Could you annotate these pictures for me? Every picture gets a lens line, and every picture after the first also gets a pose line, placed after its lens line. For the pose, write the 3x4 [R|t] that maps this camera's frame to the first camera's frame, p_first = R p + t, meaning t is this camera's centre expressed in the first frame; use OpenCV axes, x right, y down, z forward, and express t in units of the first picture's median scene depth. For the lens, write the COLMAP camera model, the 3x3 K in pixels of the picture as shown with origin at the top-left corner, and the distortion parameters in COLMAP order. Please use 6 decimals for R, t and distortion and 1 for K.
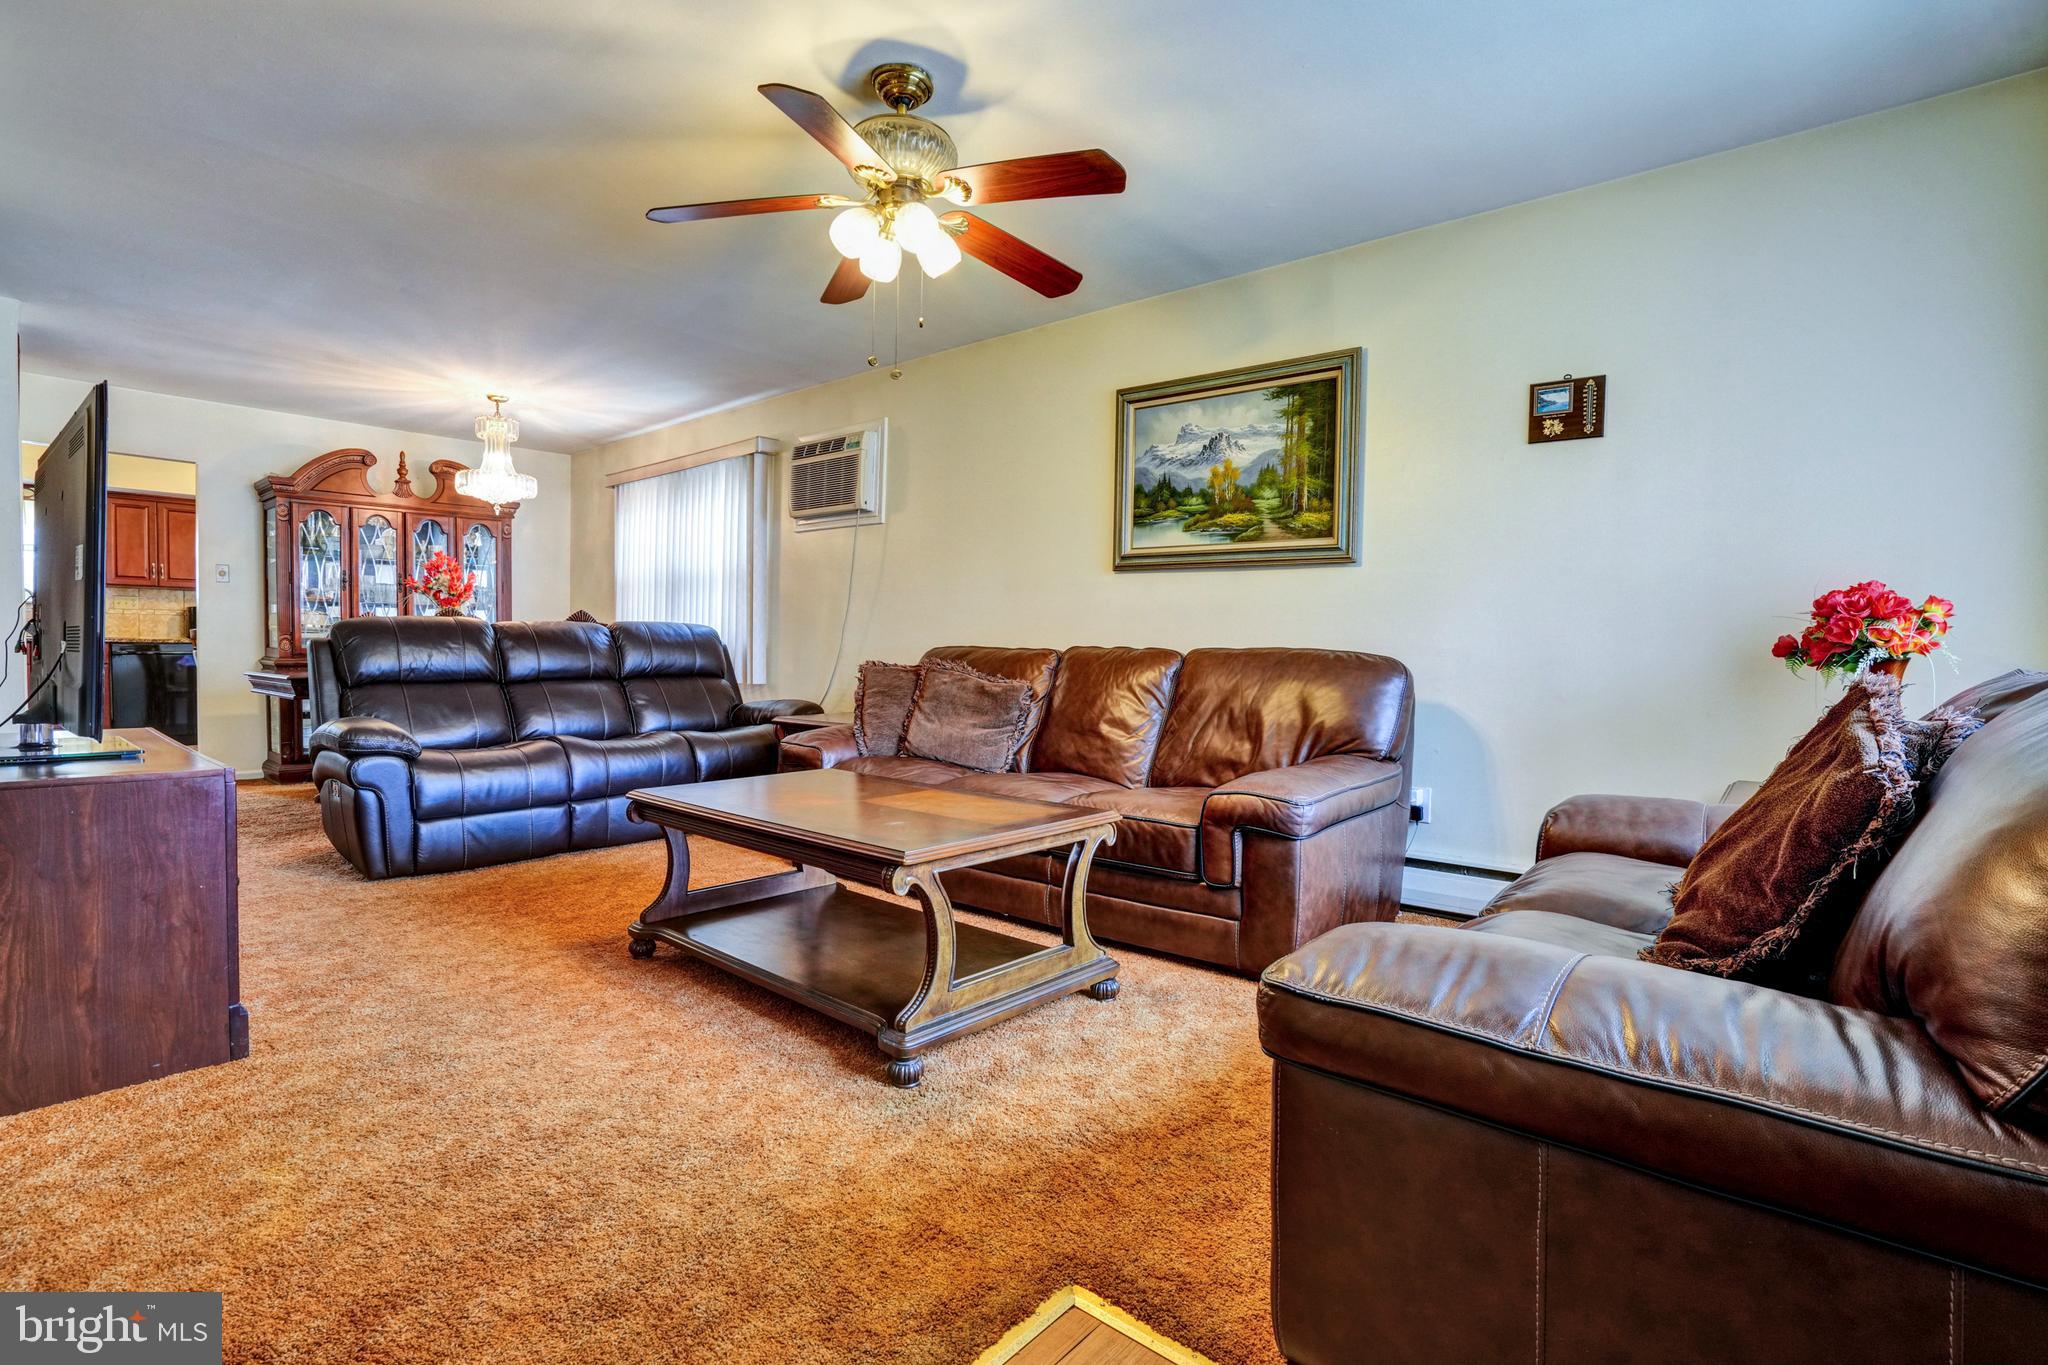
lens RADIAL K [[968.2, 0, 1019.9], [0, 968.2, 686.0], [0, 0, 1]] dist [-0.063217, 0.027544]
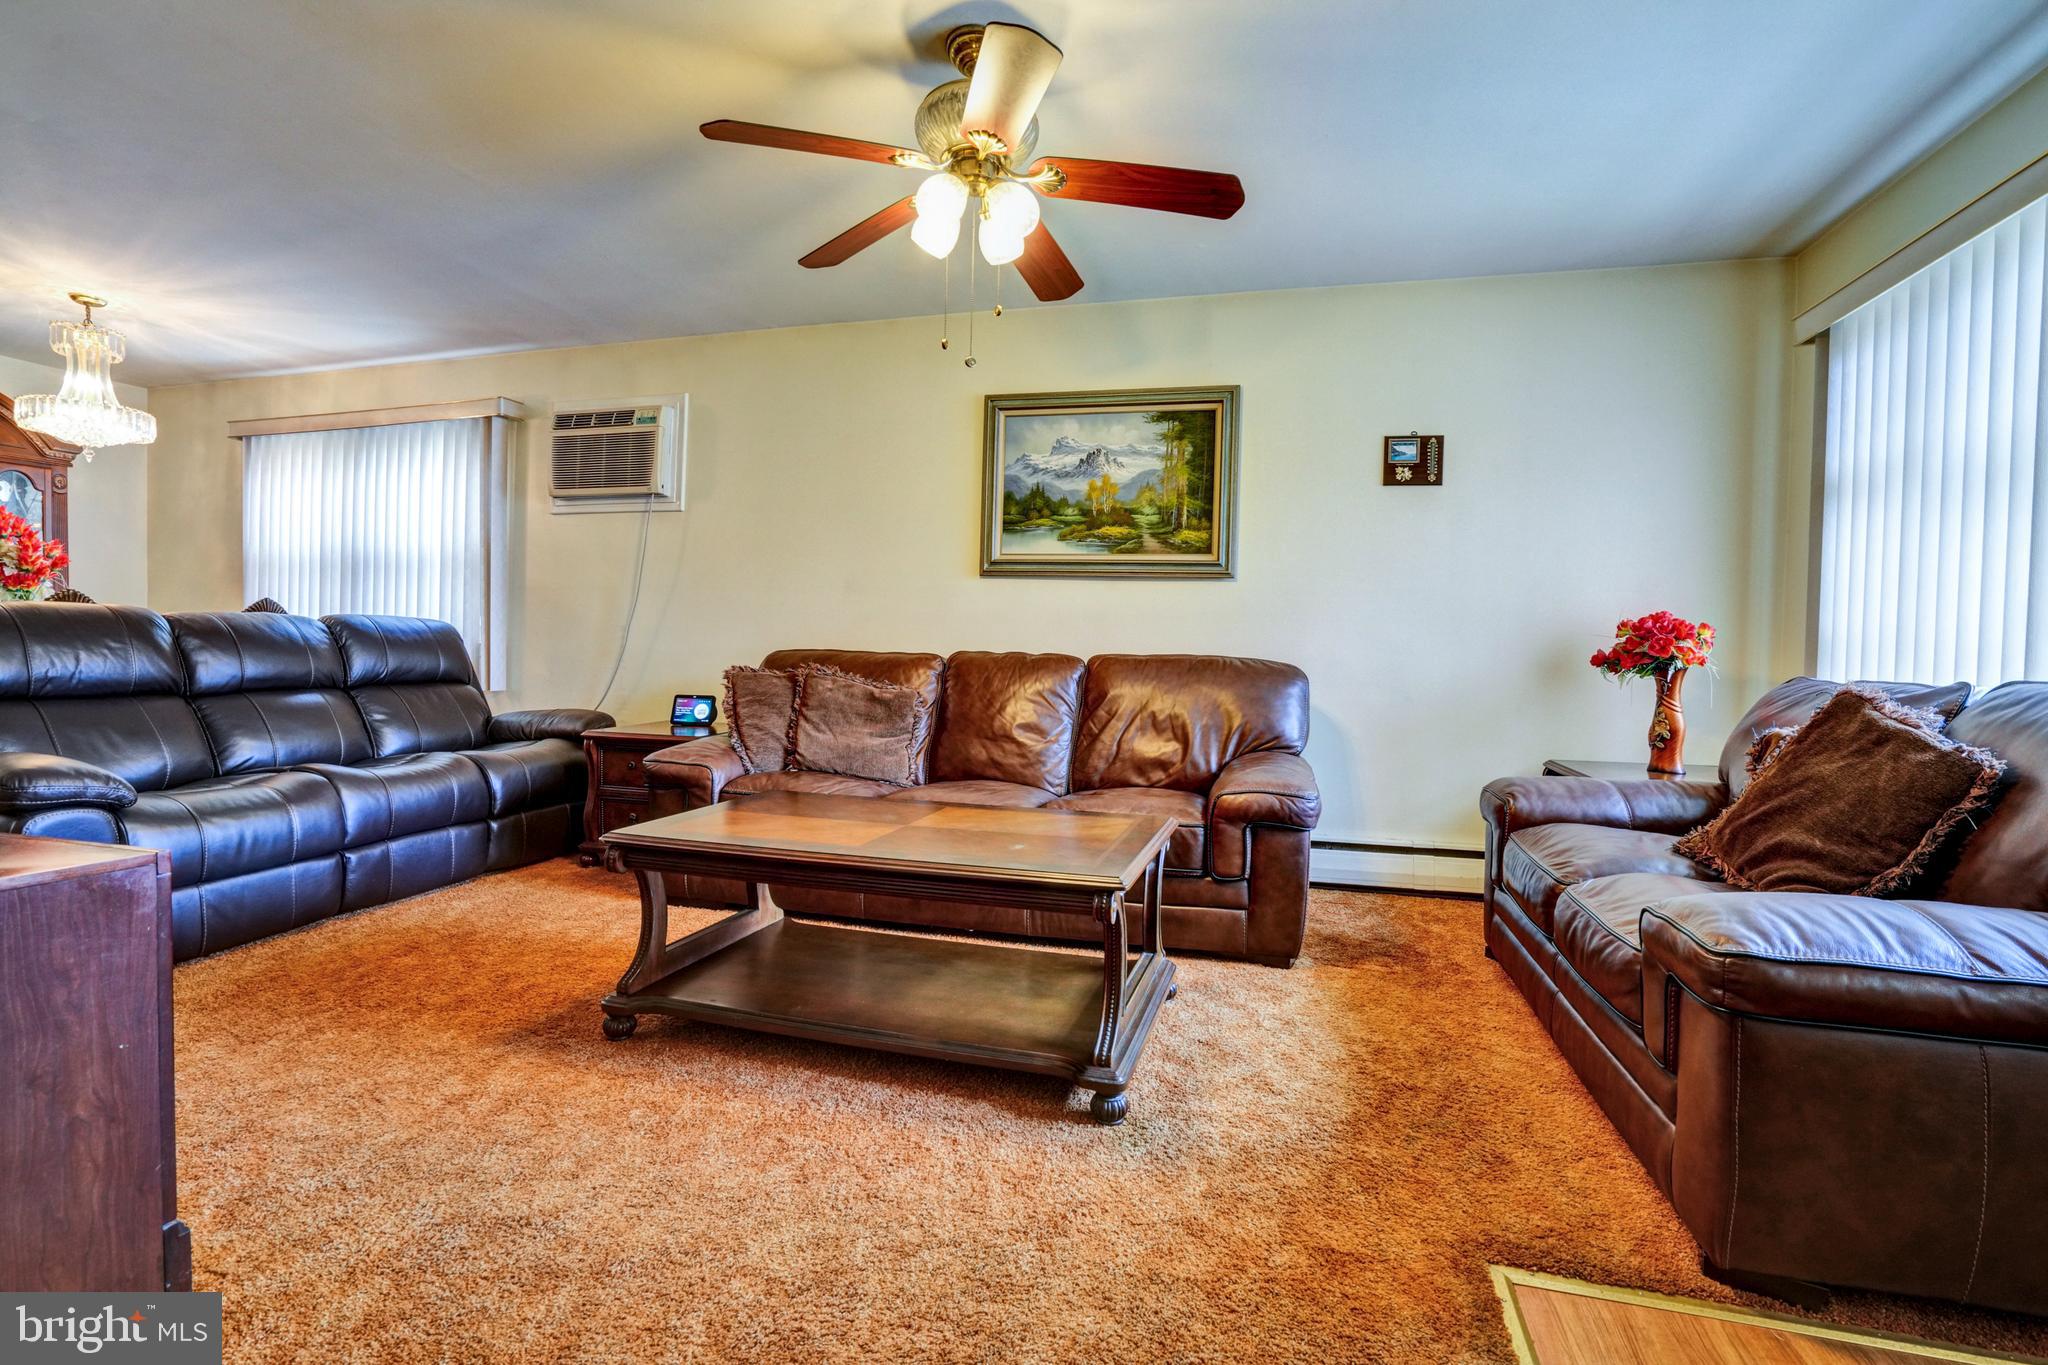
lens RADIAL K [[944.6, 0, 1021.5], [0, 944.6, 681.9], [0, 0, 1]] dist [-0.063165, 0.024543]
pose [[0.903977, -0.009777, 0.427469, -0.310190], [0.009223, 0.999952, 0.003367, -0.012433], [-0.427481, 0.000899, 0.904024, 0.105967]]
